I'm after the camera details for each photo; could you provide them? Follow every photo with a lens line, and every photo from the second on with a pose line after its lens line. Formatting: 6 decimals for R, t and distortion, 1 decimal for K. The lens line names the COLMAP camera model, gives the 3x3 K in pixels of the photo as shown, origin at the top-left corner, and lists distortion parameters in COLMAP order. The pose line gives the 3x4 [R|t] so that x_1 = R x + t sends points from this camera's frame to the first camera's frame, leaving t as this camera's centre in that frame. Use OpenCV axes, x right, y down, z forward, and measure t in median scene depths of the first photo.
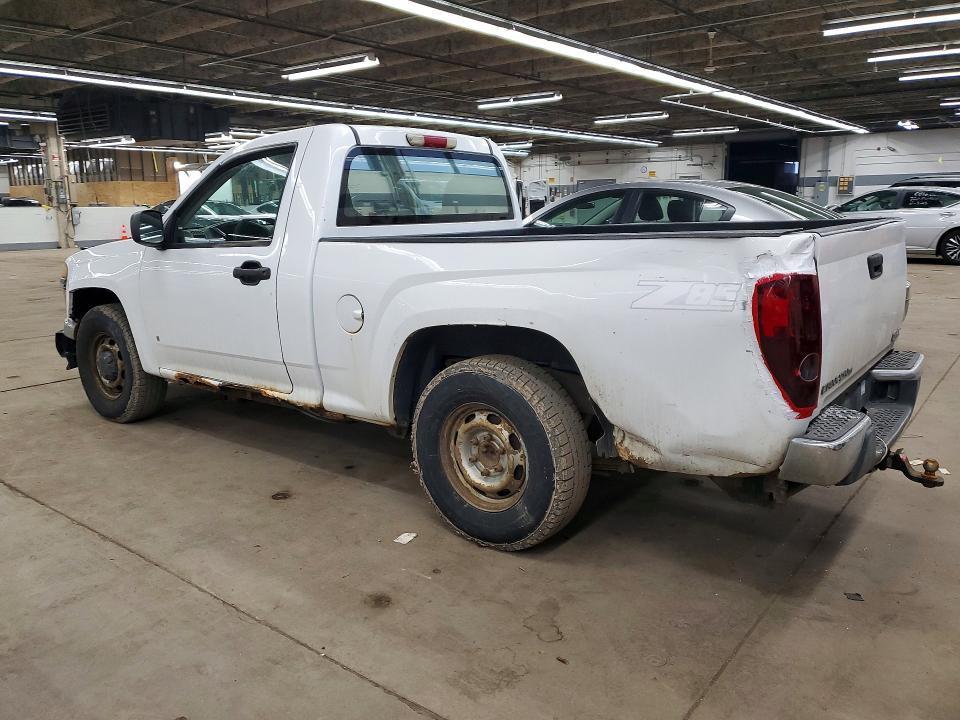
lens RADIAL K [[735.6, 0, 470.1], [0, 735.6, 351.1], [0, 0, 1]] dist [0.025695, 0.006776]
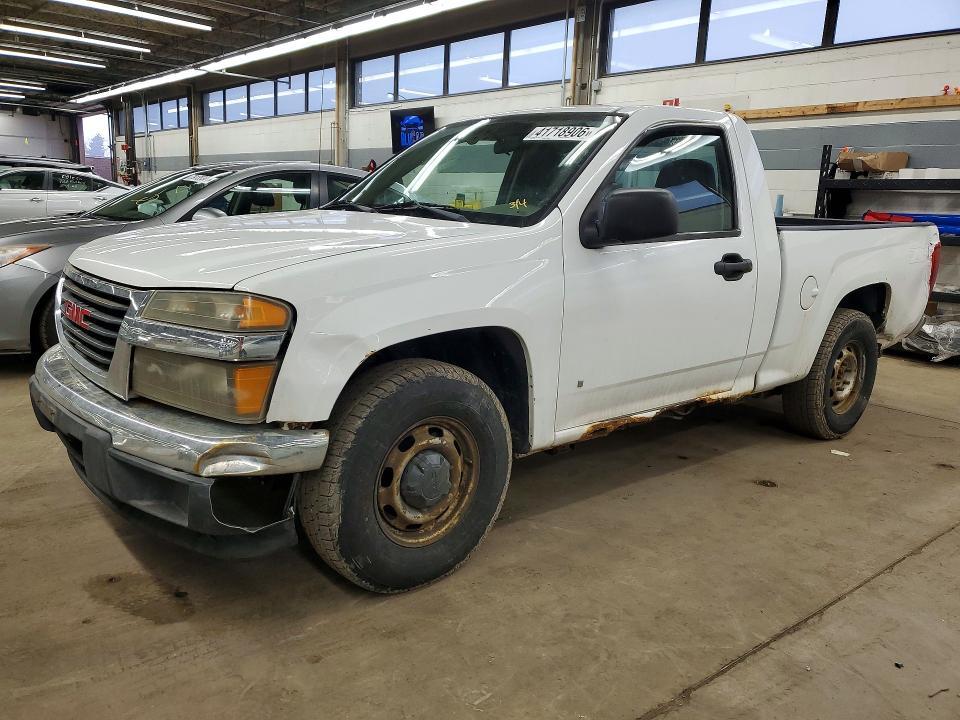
lens RADIAL K [[735.6, 0, 471.8], [0, 735.6, 365.1], [0, 0, 1]] dist [0.025695, 0.006776]
pose [[0.204888, -0.181136, 0.961879, -1.233358], [0.139232, 0.978127, 0.154538, -0.169796], [-0.968832, 0.102261, 0.225626, 1.097539]]
